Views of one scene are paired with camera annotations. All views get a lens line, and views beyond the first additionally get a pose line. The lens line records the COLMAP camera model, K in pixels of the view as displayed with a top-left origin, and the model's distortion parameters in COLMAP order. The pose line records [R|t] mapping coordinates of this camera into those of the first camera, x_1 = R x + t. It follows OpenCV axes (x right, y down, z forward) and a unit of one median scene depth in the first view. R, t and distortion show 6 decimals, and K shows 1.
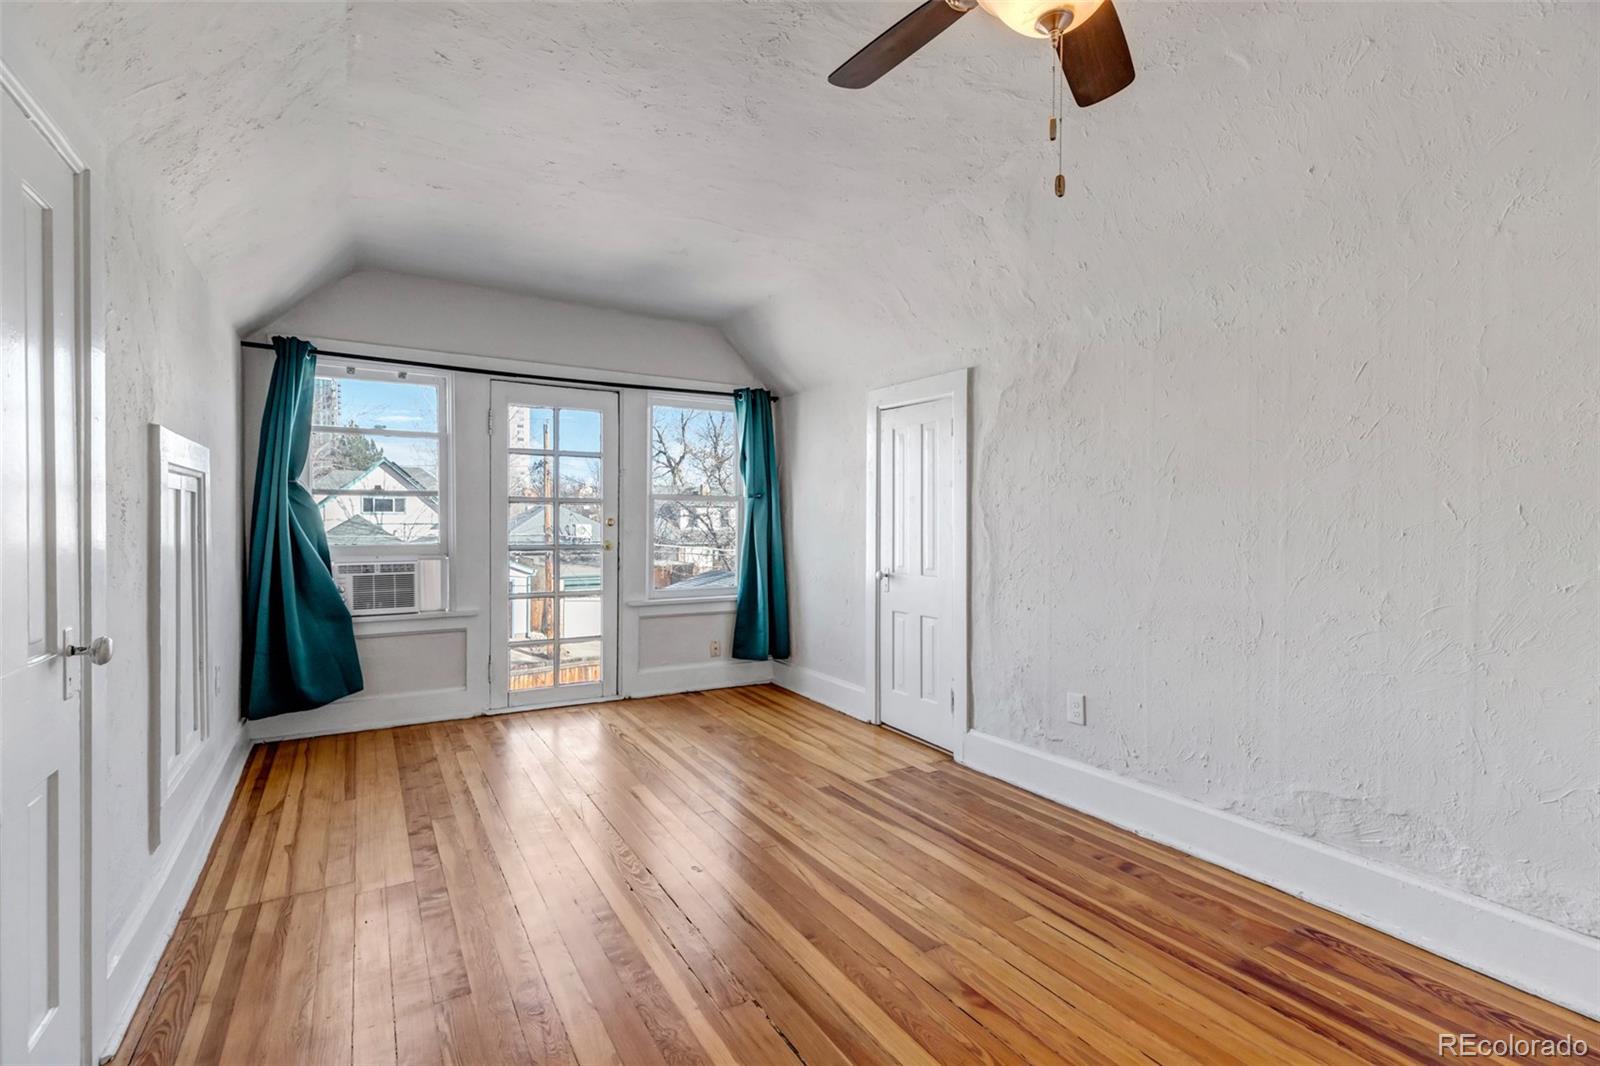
lens RADIAL K [[744.0, 0, 804.7], [0, 744.0, 528.1], [0, 0, 1]] dist [0.005396, 0.000336]
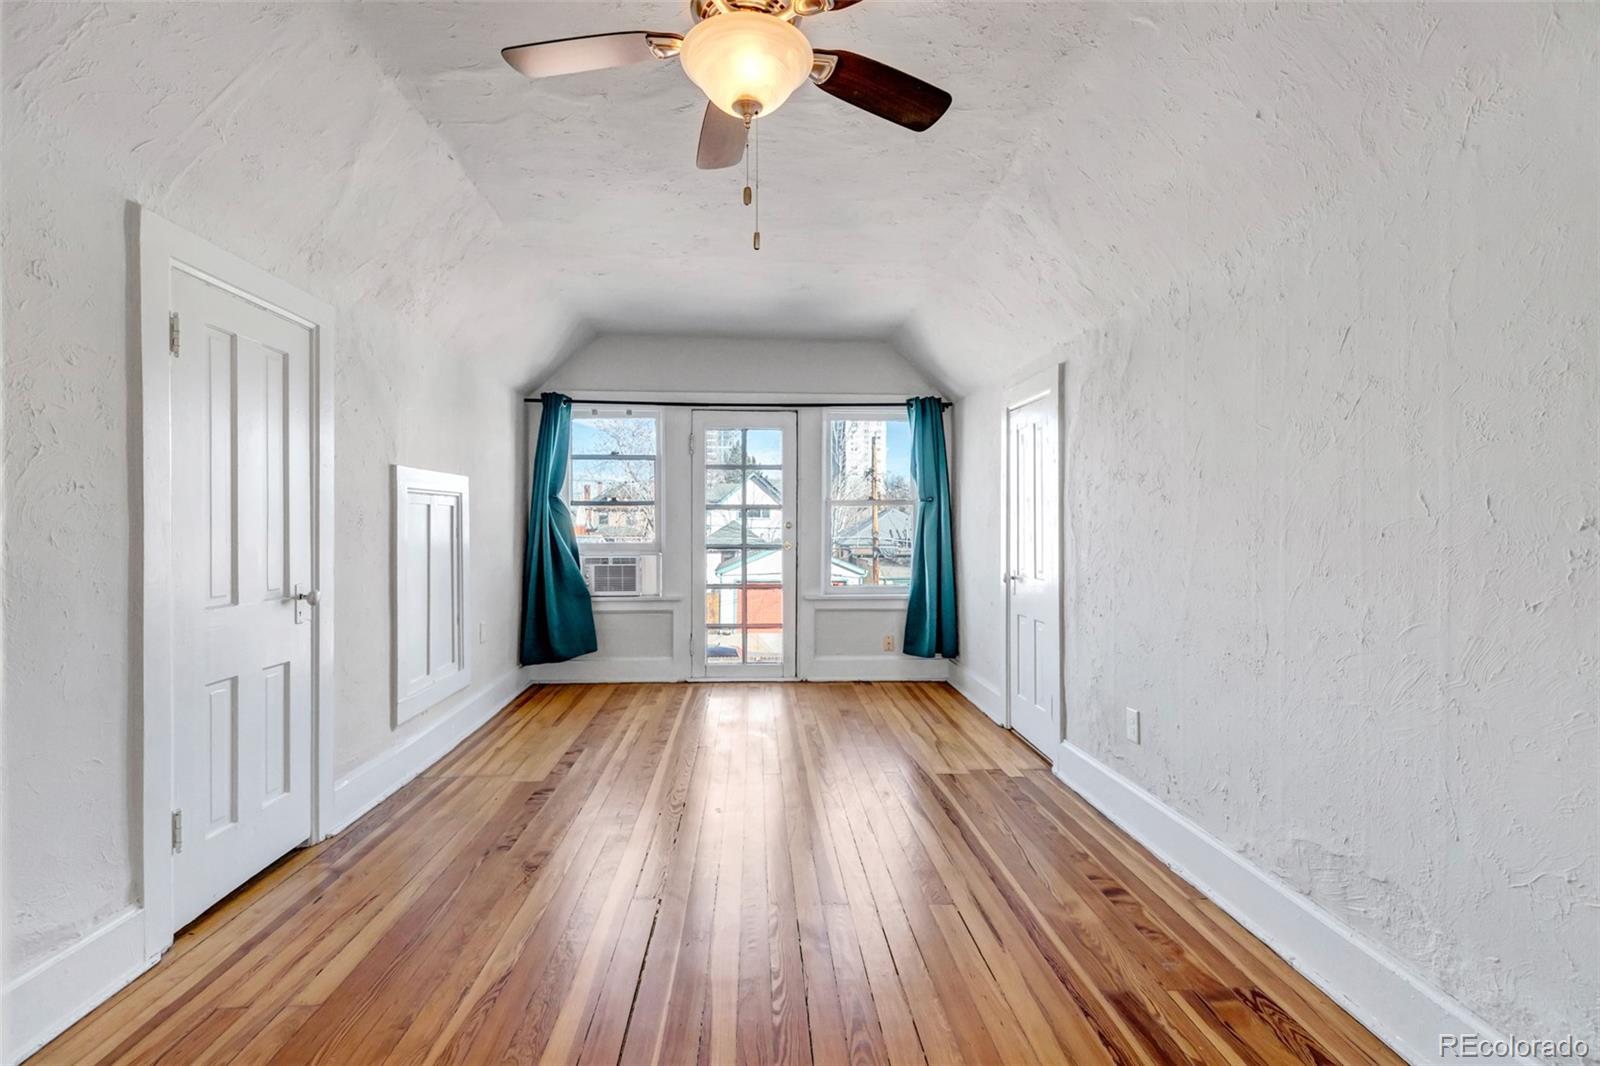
lens RADIAL K [[744.0, 0, 796.5], [0, 744.0, 527.3], [0, 0, 1]] dist [0.005396, 0.000336]
pose [[0.883912, -0.002369, -0.467648, 0.420688], [-0.000947, 0.999976, -0.006855, 0.004285], [0.467653, 0.006502, 0.883888, -0.010723]]
